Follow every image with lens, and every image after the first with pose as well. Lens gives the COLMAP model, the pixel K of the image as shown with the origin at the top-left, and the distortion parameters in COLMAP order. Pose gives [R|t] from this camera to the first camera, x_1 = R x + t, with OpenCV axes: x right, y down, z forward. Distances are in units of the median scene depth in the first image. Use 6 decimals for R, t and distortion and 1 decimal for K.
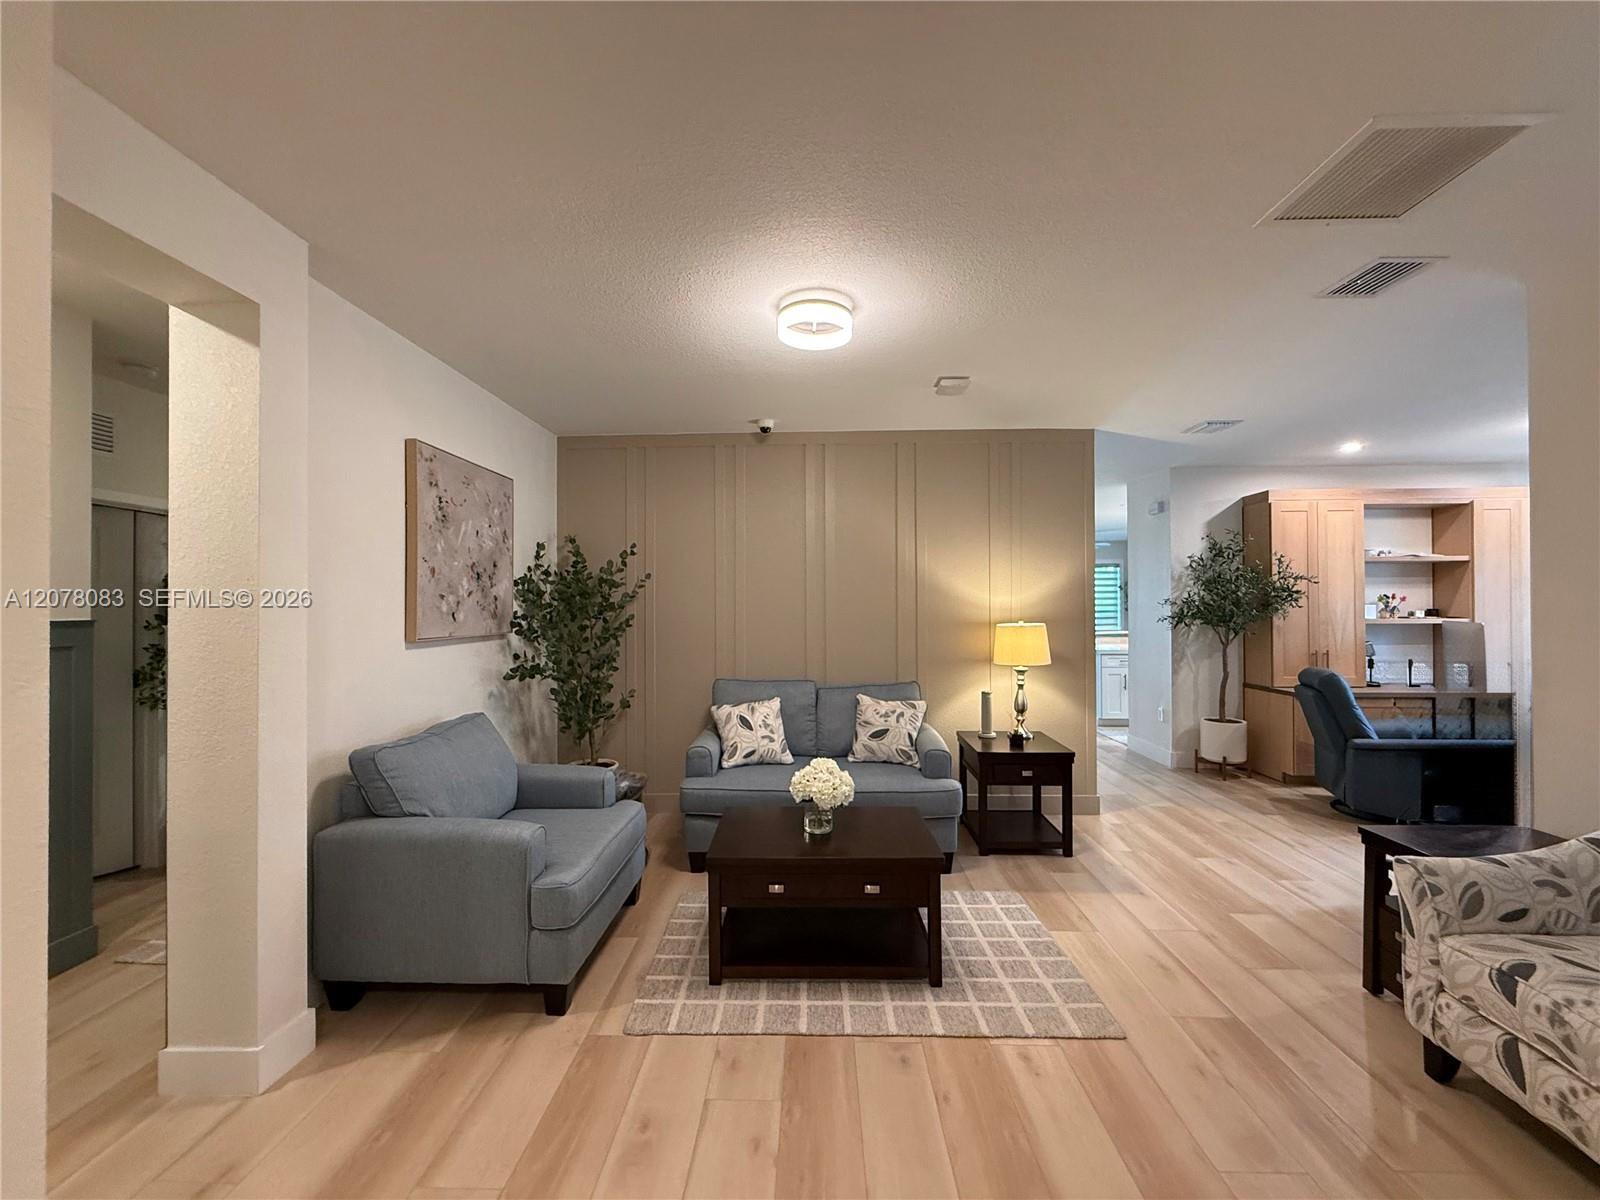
lens RADIAL K [[637.1, 0, 799.4], [0, 637.1, 601.3], [0, 0, 1]] dist [0.000911, -0.000027]
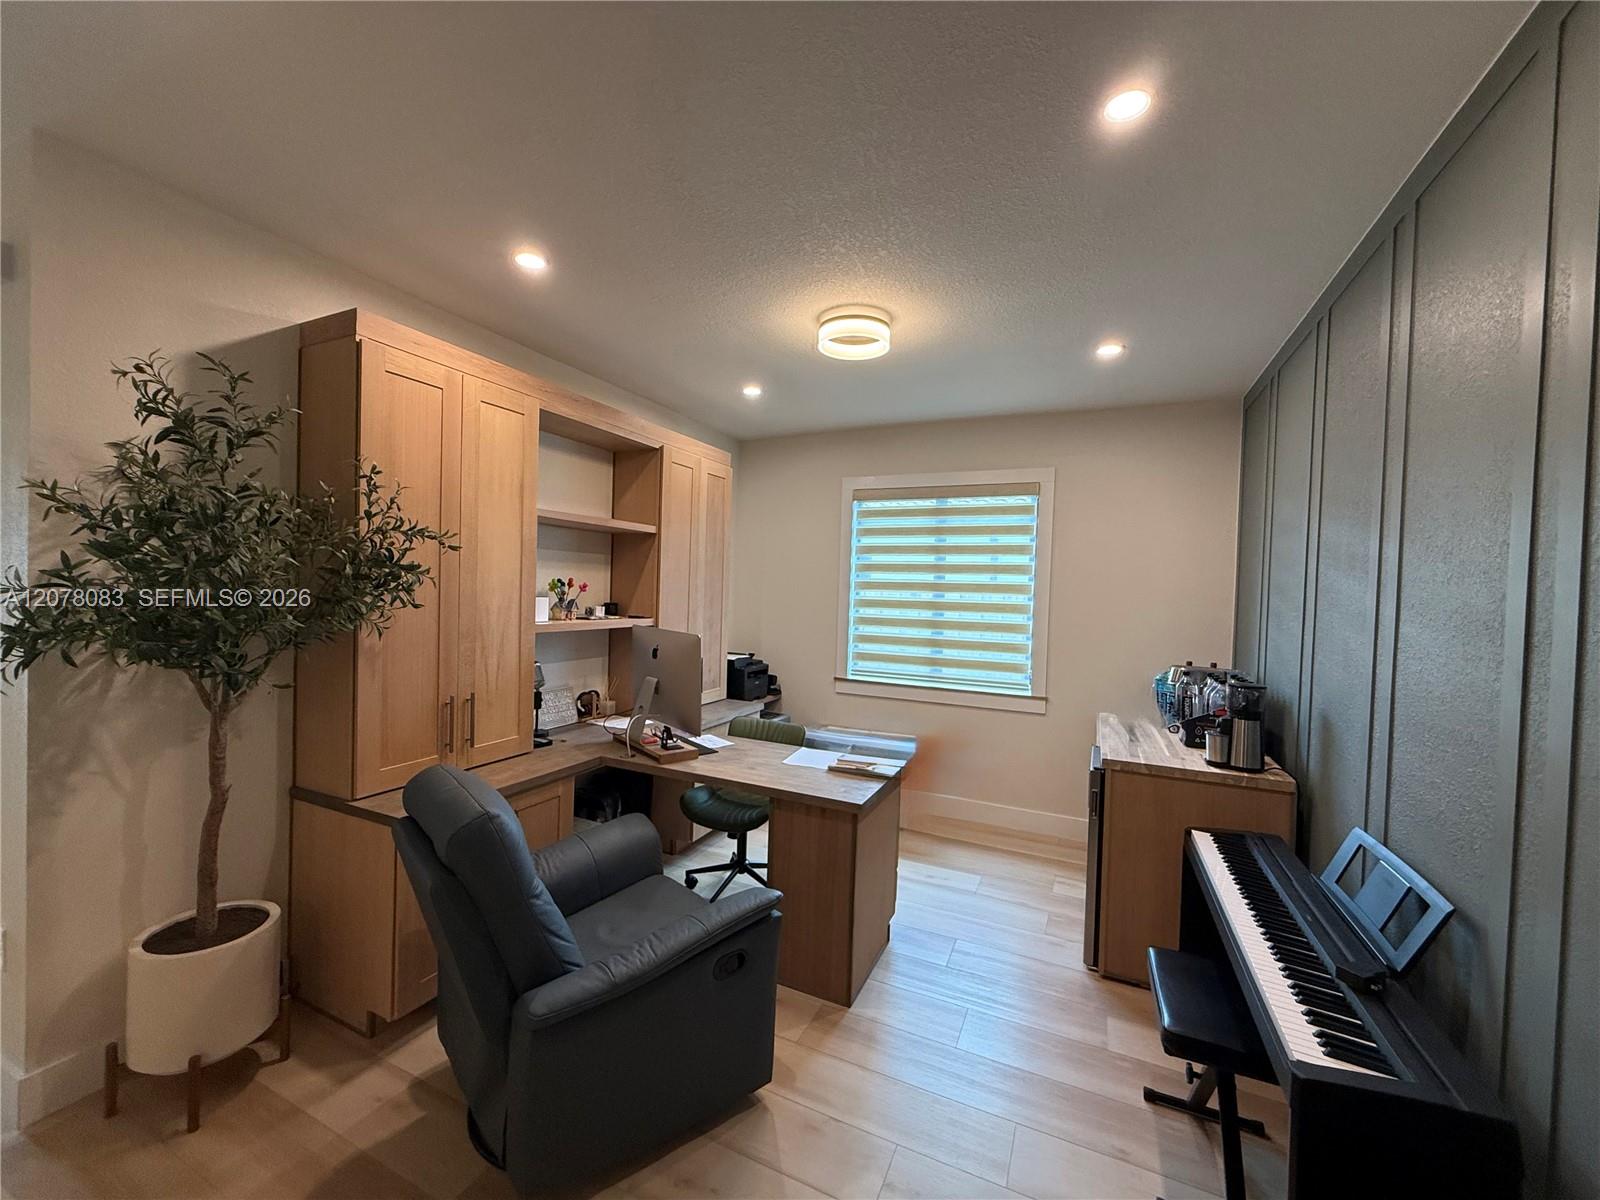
lens RADIAL K [[637.1, 0, 794.9], [0, 637.1, 599.7], [0, 0, 1]] dist [0.000911, -0.000027]
pose [[0.394306, -0.001693, 0.918978, 0.473263], [-0.040125, 0.999013, 0.019057, -0.011420], [-0.918103, -0.044388, 0.393849, 0.578498]]
